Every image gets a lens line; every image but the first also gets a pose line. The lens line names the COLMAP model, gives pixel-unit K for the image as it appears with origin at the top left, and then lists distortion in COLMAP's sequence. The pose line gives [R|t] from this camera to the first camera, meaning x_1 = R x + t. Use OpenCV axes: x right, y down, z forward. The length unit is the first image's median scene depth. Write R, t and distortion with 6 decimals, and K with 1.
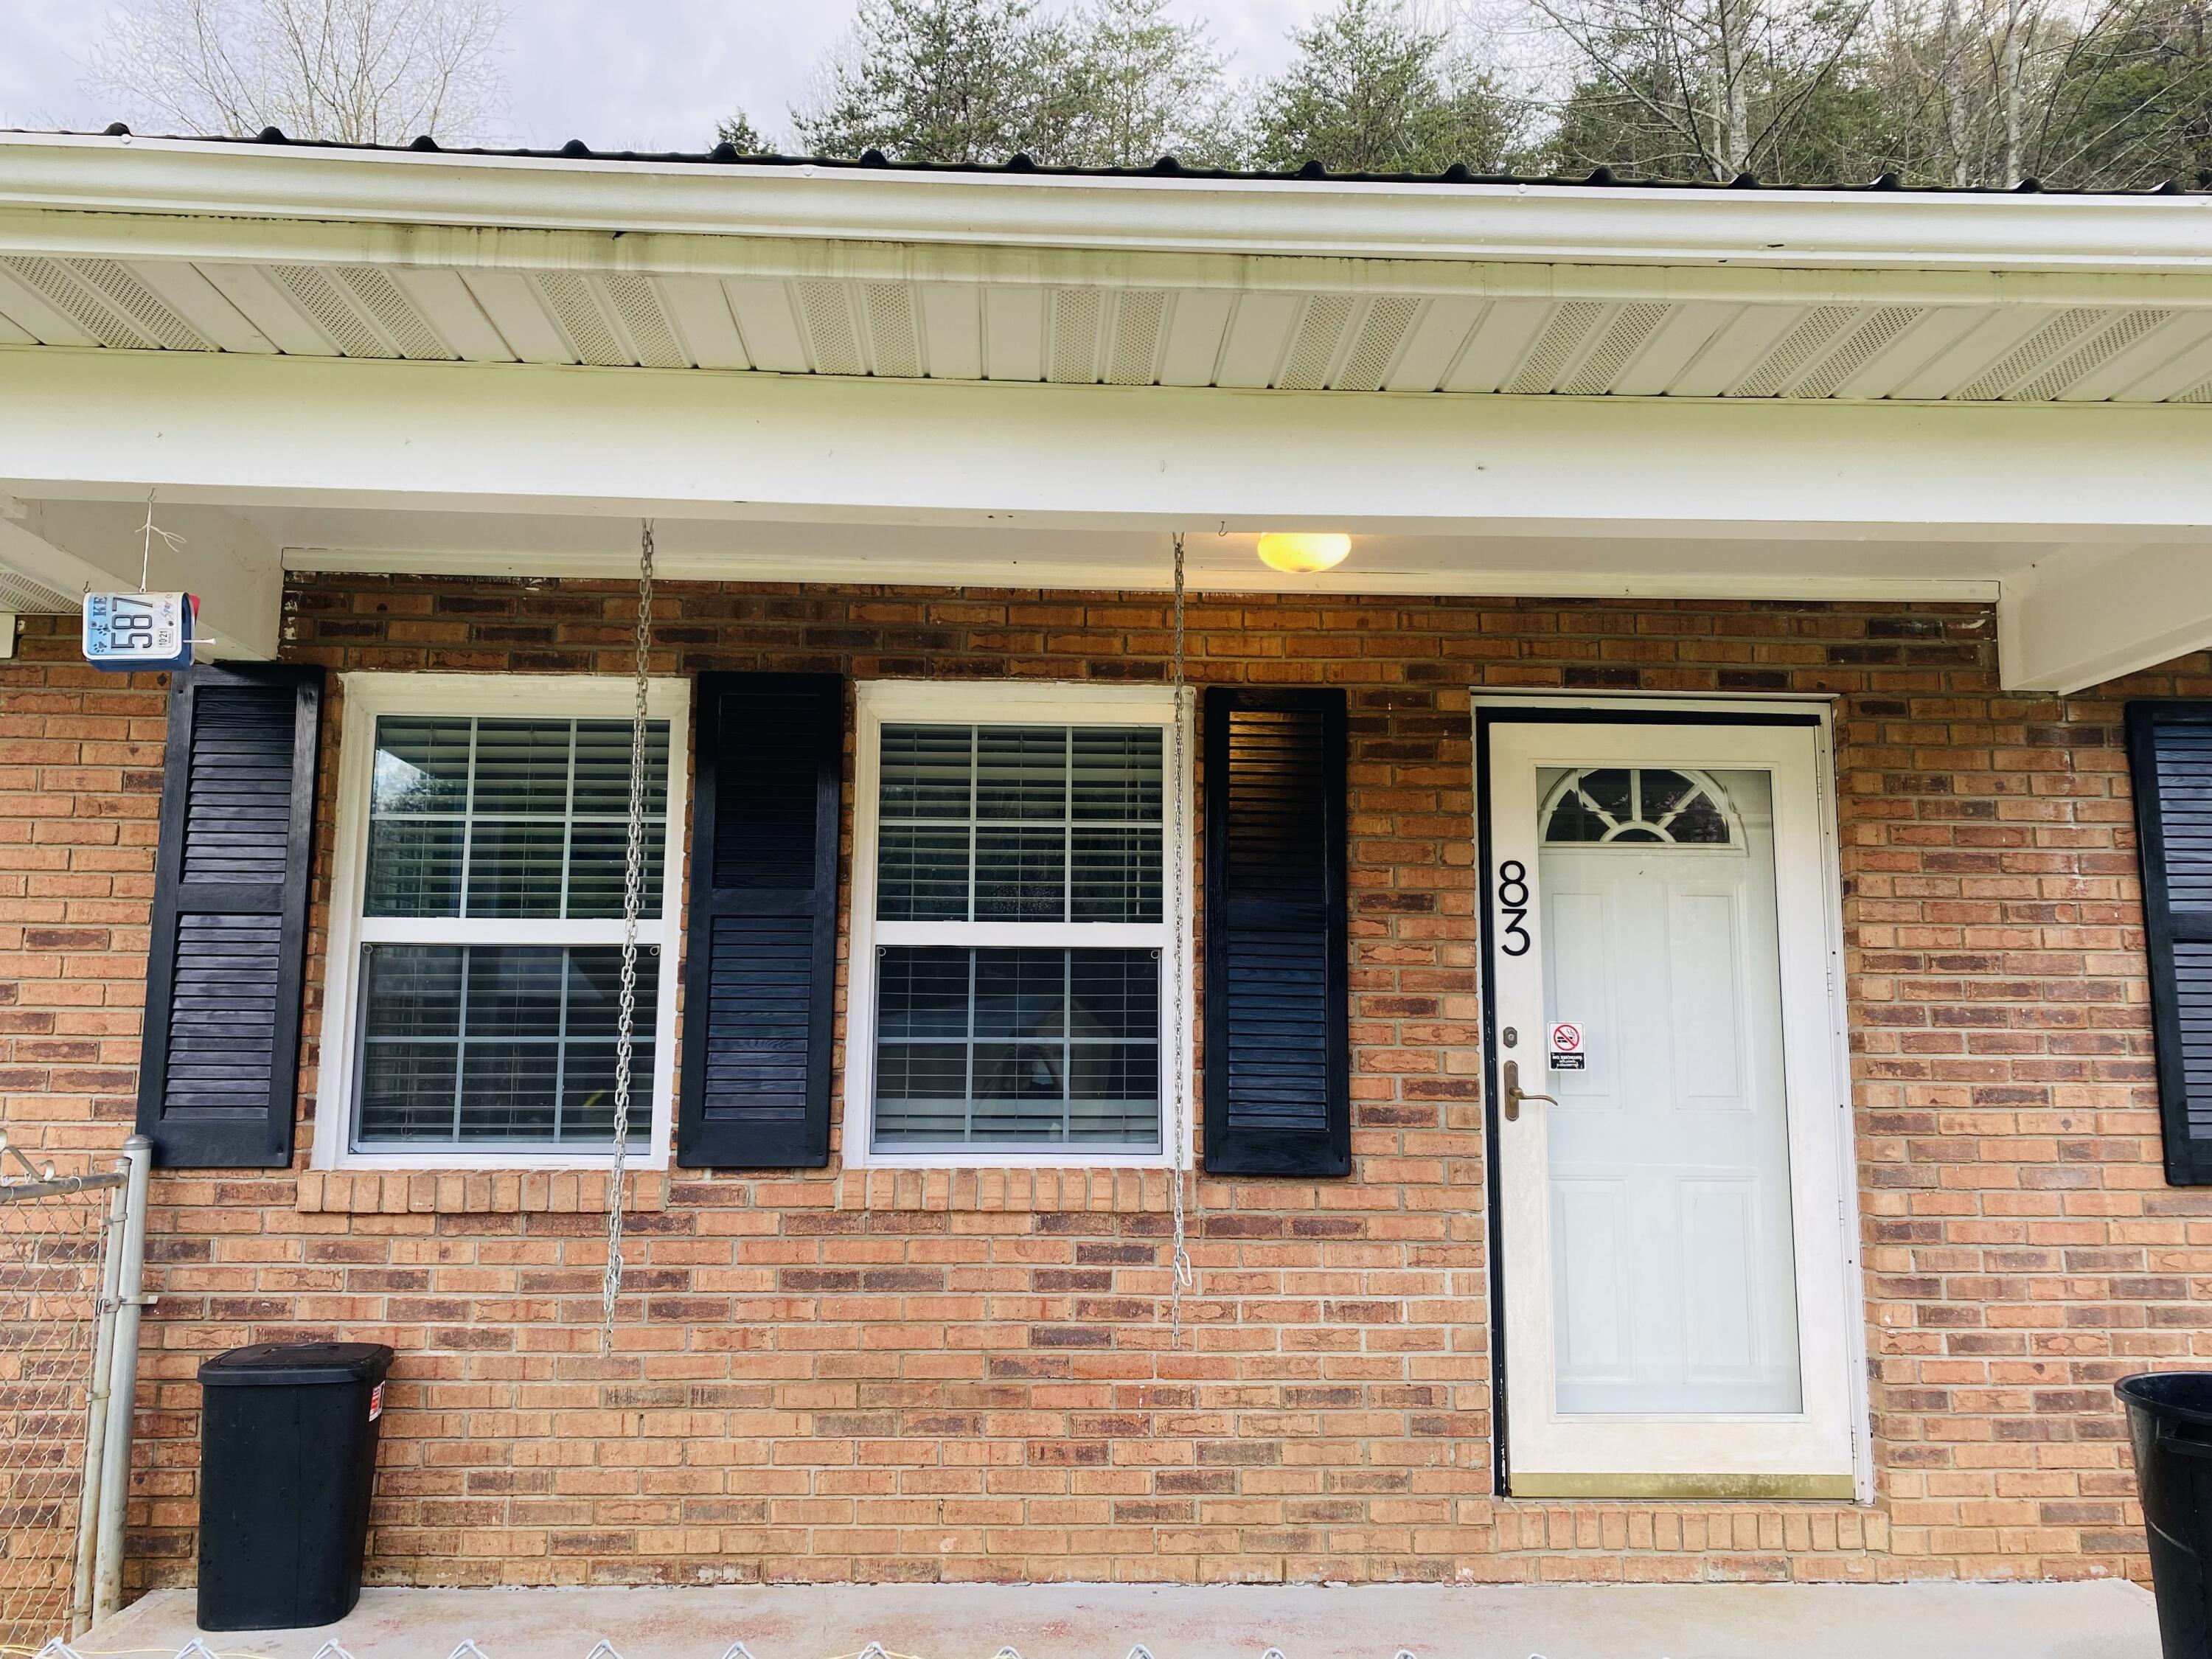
lens RADIAL K [[1694.1, 0, 1102.9], [0, 1694.1, 833.1], [0, 0, 1]] dist [0.050741, -0.025969]
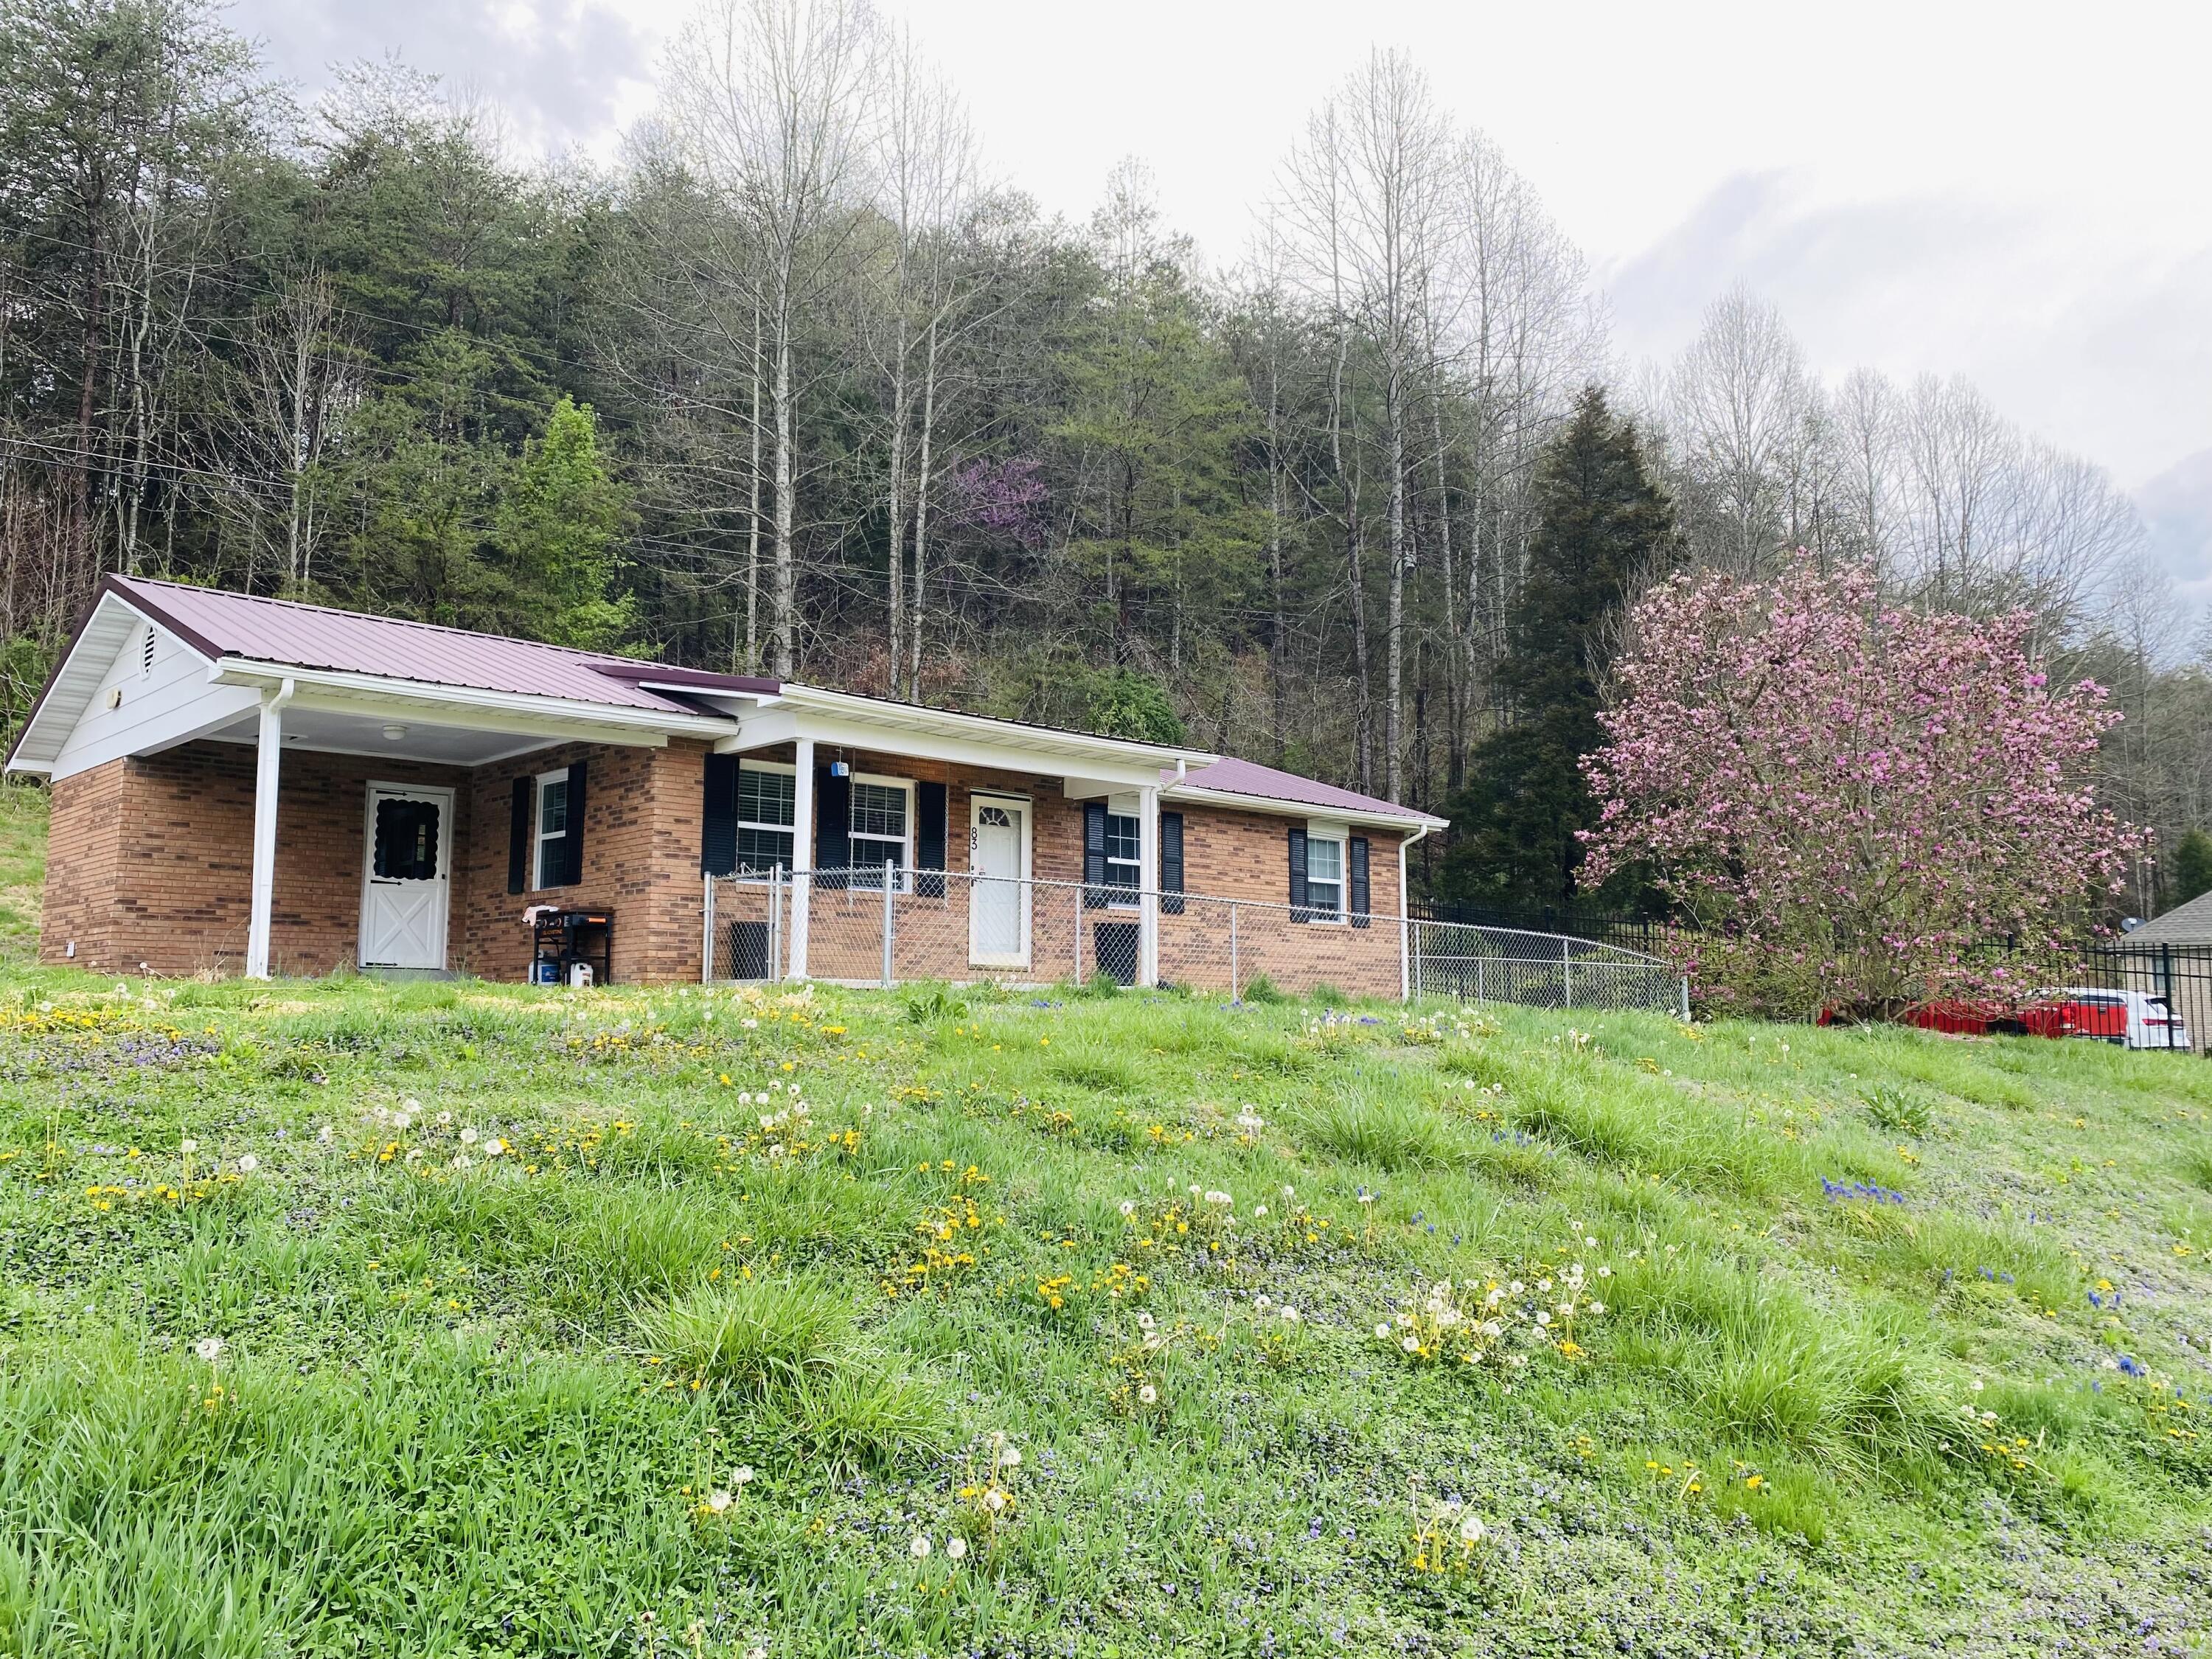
lens RADIAL K [[1694.1, 0, 1089.5], [0, 1694.1, 833.6], [0, 0, 1]] dist [0.050741, -0.025969]
pose [[0.765119, 0.069278, 0.640151, -2.286682], [-0.087132, 0.996190, -0.003668, 0.021814], [-0.637966, -0.052971, 0.768241, -2.488117]]
